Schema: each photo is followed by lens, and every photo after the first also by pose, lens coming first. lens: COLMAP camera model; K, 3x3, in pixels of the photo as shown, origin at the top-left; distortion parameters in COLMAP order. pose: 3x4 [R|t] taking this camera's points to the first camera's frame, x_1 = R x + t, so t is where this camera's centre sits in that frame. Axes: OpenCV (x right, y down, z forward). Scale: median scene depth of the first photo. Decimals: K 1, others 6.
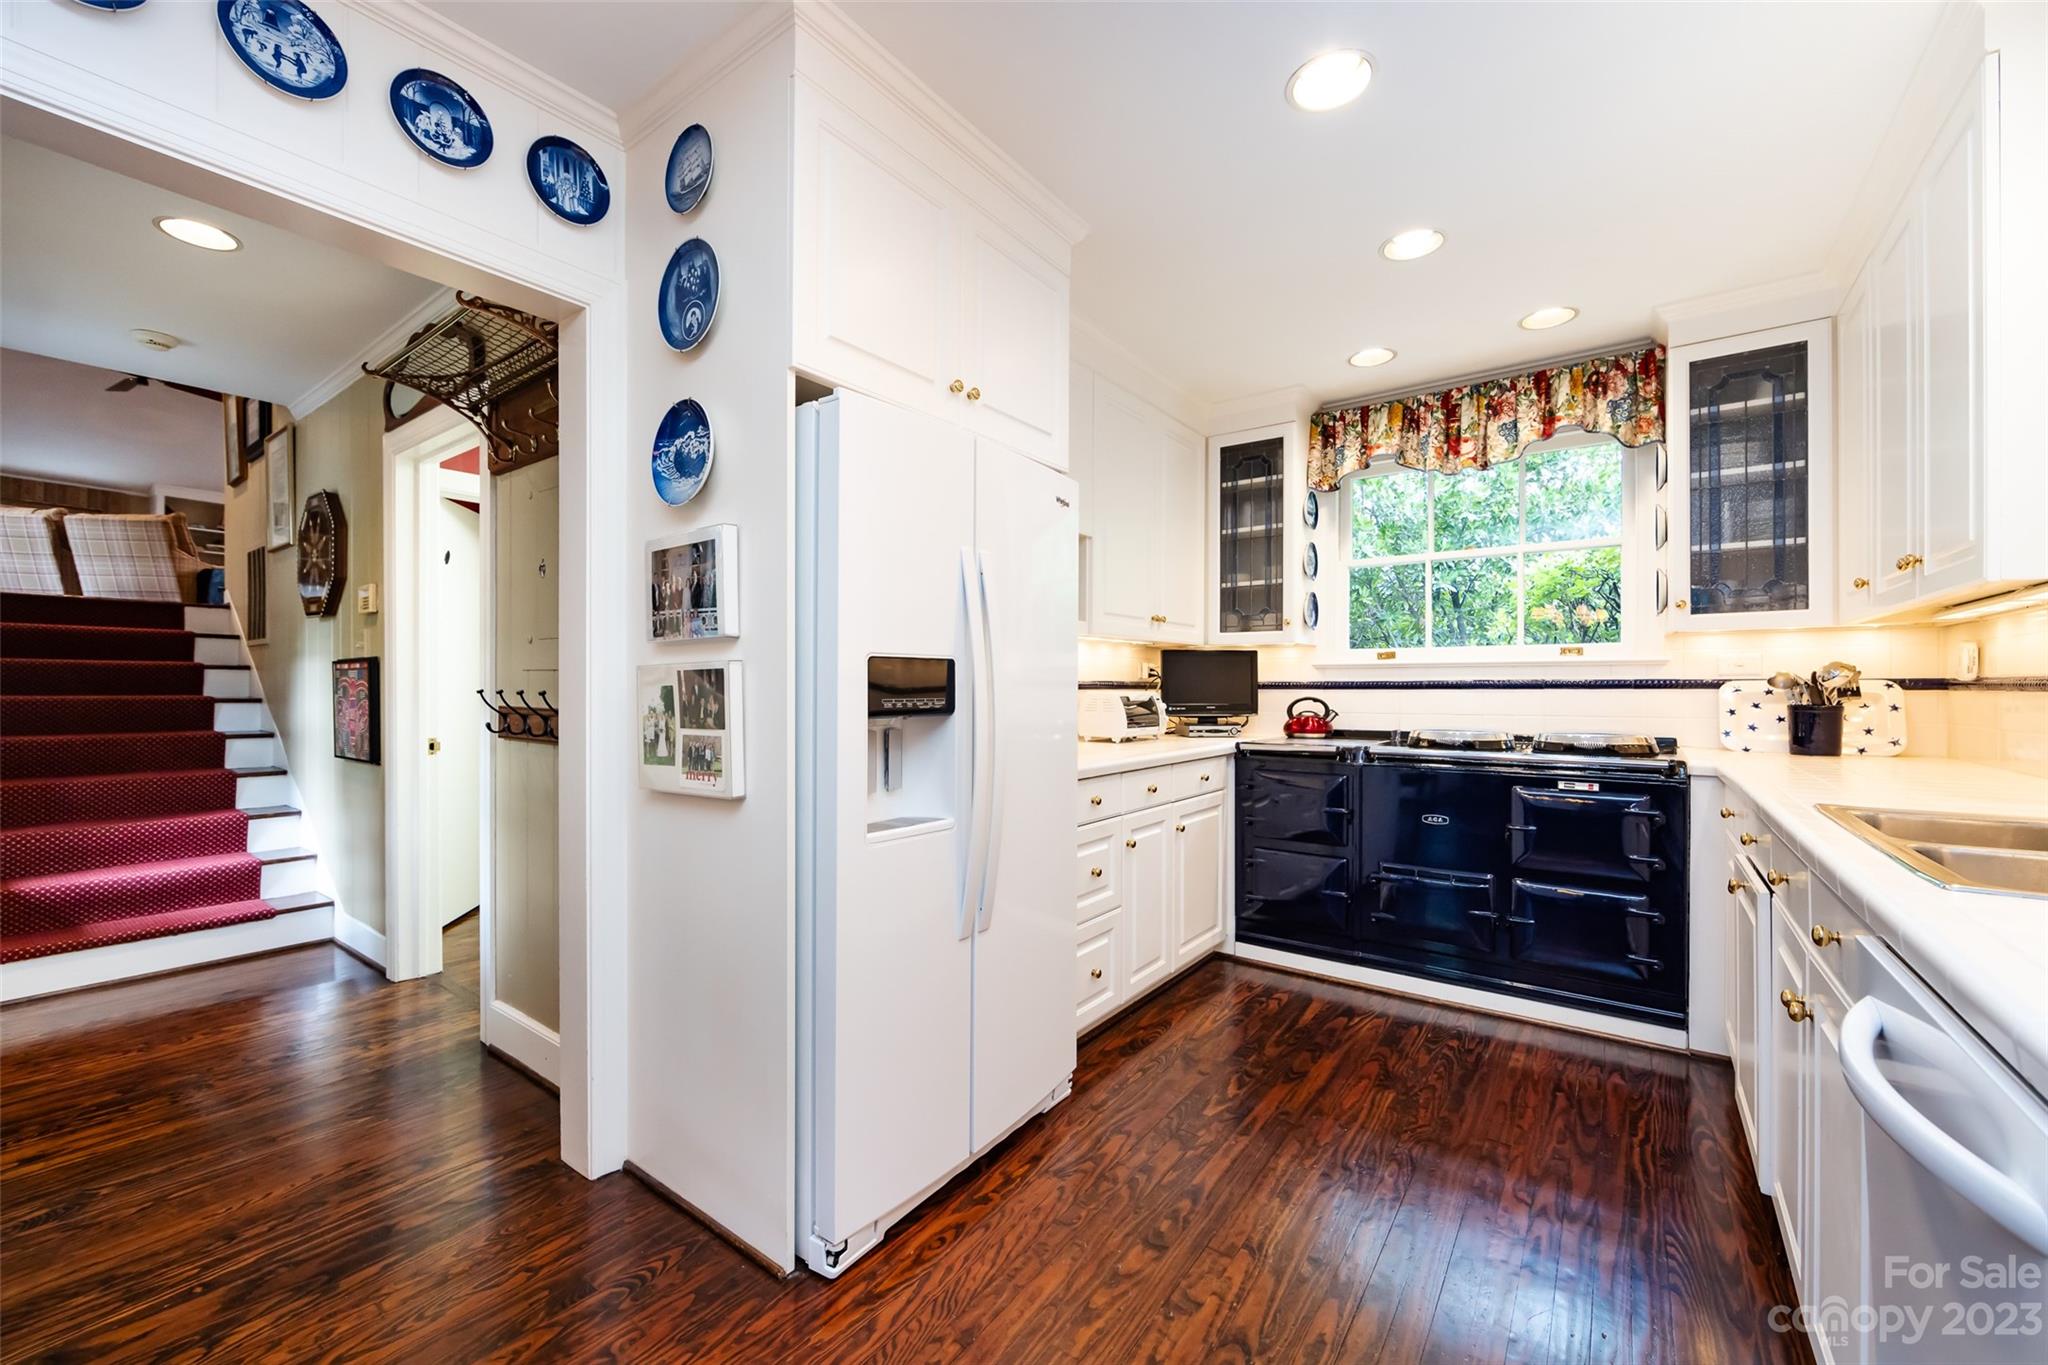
lens RADIAL K [[812.1, 0, 1026.2], [0, 812.1, 689.8], [0, 0, 1]] dist [-0.002540, -0.000641]
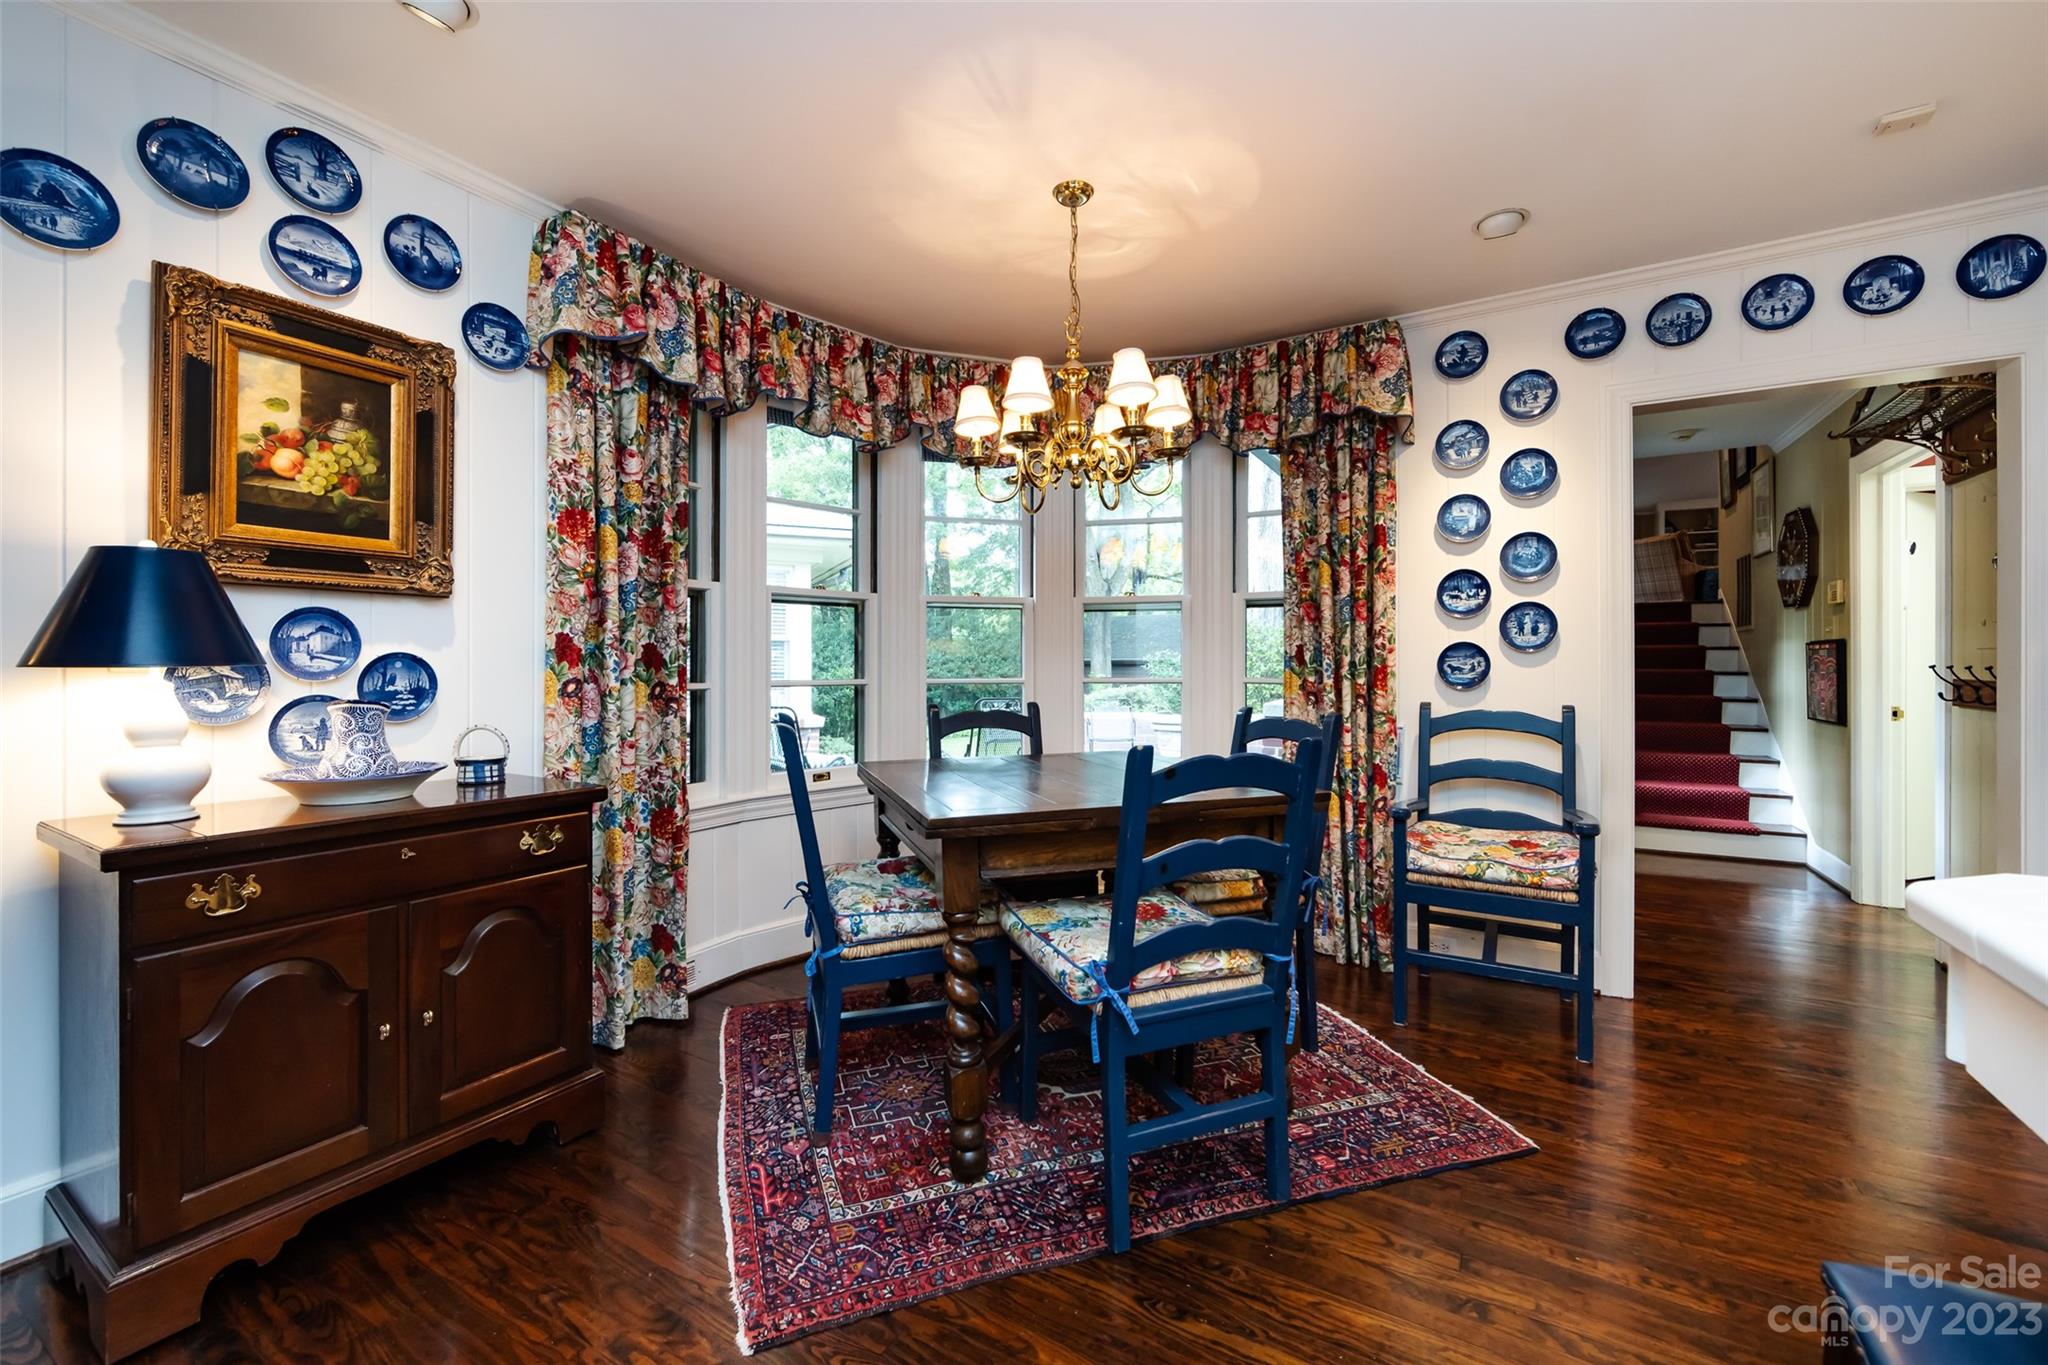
lens RADIAL K [[812.1, 0, 1028.1], [0, 812.1, 665.4], [0, 0, 1]] dist [-0.002540, -0.000641]
pose [[0.097435, 0.000090, -0.995242, 0.273253], [-0.000351, 1.000000, 0.000056, 0.000141], [0.995242, 0.000344, 0.097435, -0.320002]]
